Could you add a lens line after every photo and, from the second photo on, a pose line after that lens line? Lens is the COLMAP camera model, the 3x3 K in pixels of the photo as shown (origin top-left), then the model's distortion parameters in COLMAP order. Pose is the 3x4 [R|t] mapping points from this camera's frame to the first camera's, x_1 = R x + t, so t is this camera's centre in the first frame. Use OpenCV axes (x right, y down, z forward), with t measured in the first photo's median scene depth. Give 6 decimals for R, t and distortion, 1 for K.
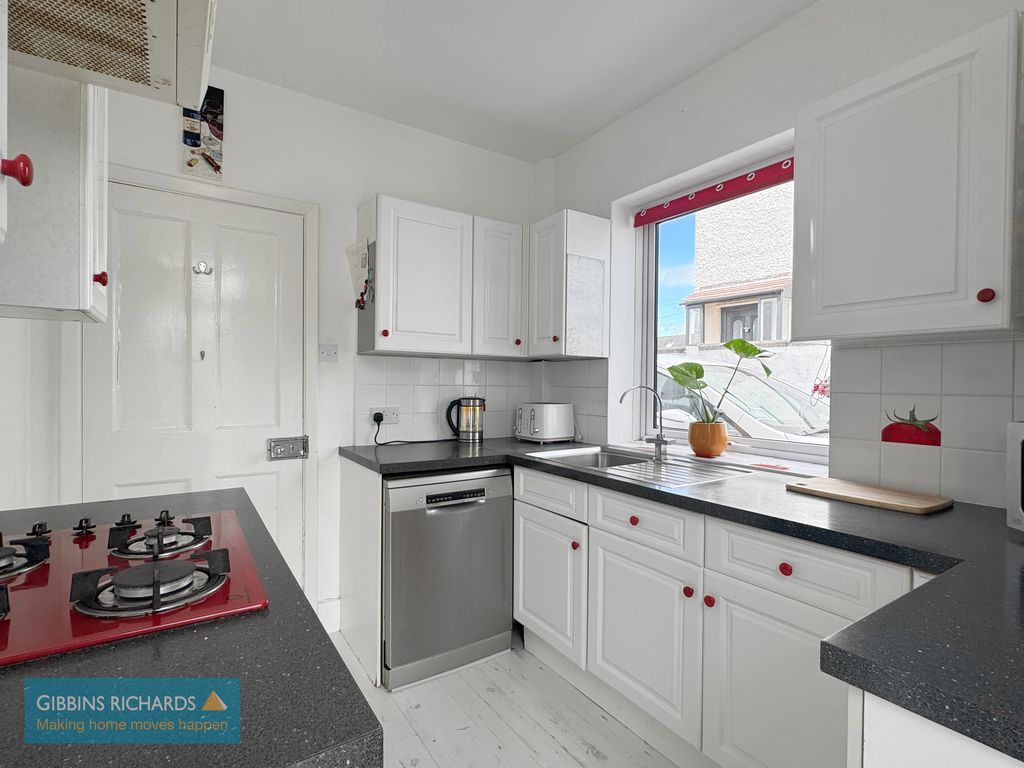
lens RADIAL K [[503.9, 0, 517.1], [0, 503.9, 386.5], [0, 0, 1]] dist [0.000456, -0.000390]
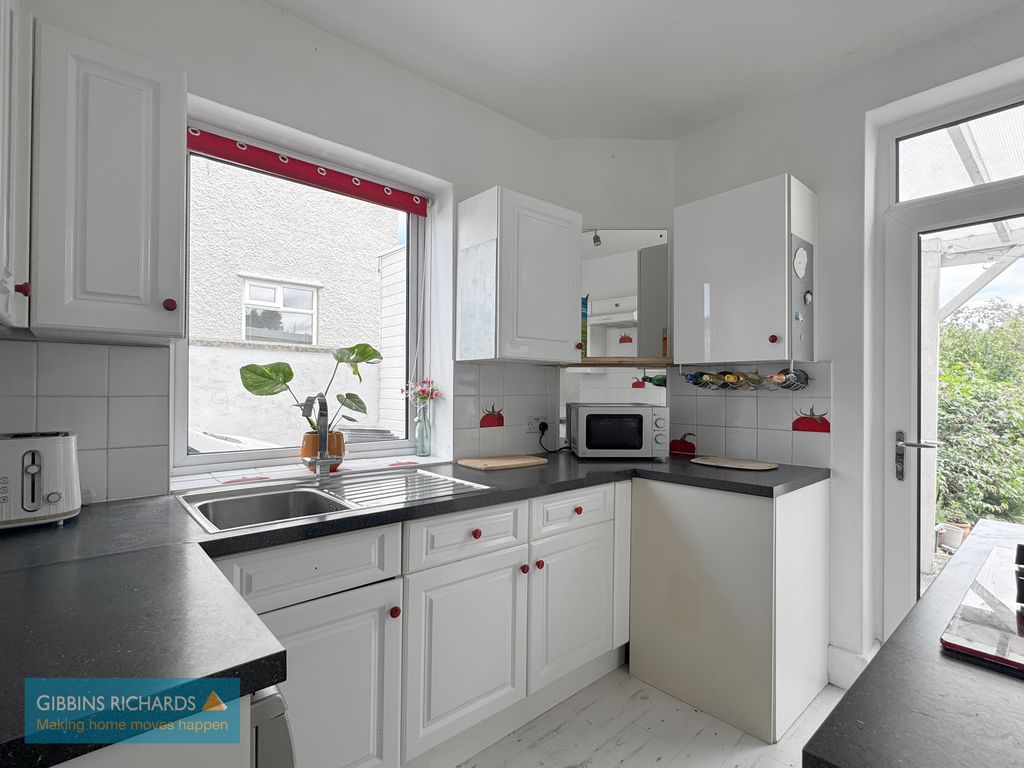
lens RADIAL K [[503.9, 0, 516.7], [0, 503.9, 384.1], [0, 0, 1]] dist [0.000456, -0.000390]
pose [[-0.137832, -0.000482, 0.990456, -0.820764], [0.001783, 0.999998, 0.000735, -0.021530], [-0.990454, 0.001867, -0.137831, 1.188552]]
